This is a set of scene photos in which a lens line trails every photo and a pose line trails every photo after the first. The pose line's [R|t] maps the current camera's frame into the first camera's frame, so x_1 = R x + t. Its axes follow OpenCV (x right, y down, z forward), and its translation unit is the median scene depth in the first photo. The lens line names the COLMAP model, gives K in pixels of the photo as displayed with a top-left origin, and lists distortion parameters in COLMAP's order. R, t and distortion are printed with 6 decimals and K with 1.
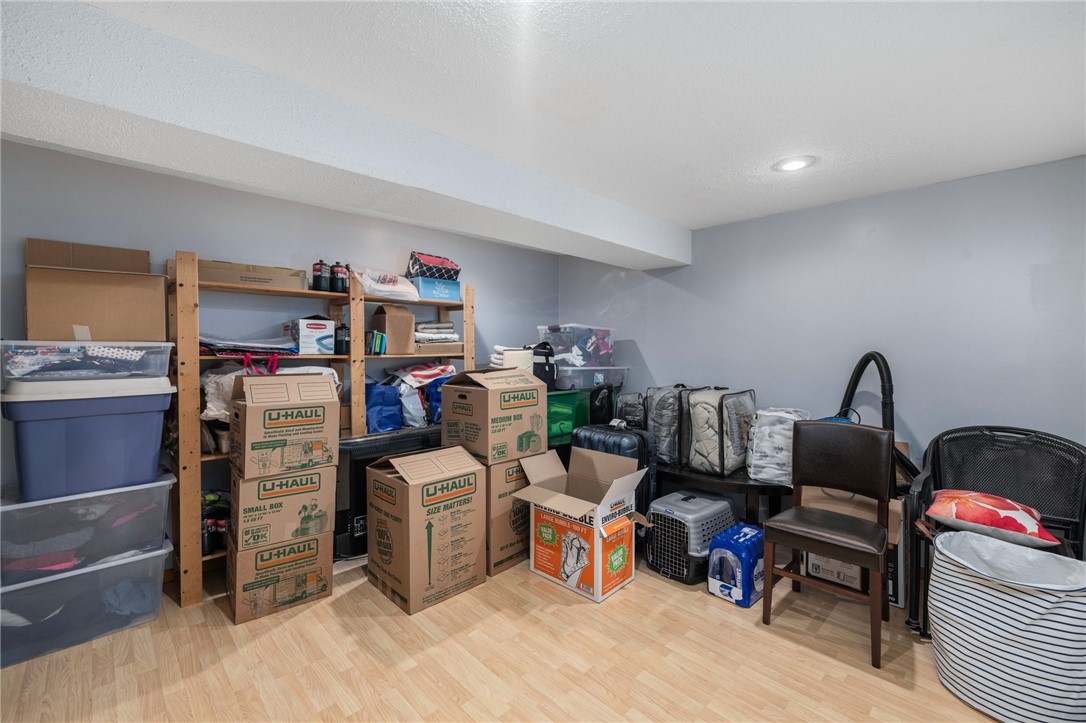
lens RADIAL K [[454.8, 0, 522.9], [0, 454.8, 349.6], [0, 0, 1]] dist [0.001047, 0.000275]
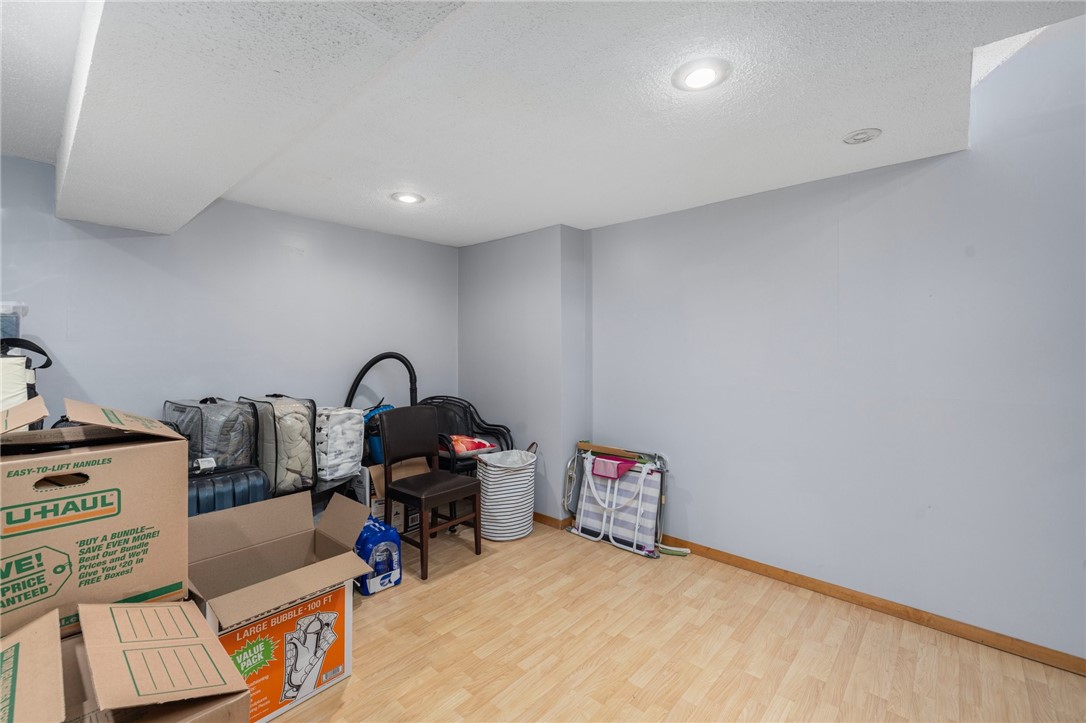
lens RADIAL K [[454.8, 0, 544.5], [0, 454.8, 354.3], [0, 0, 1]] dist [0.001047, 0.000275]
pose [[-0.077637, -0.014754, 0.996872, -0.565085], [0.001966, 0.999886, 0.014952, -0.008670], [-0.996980, 0.003121, -0.077599, 0.642119]]
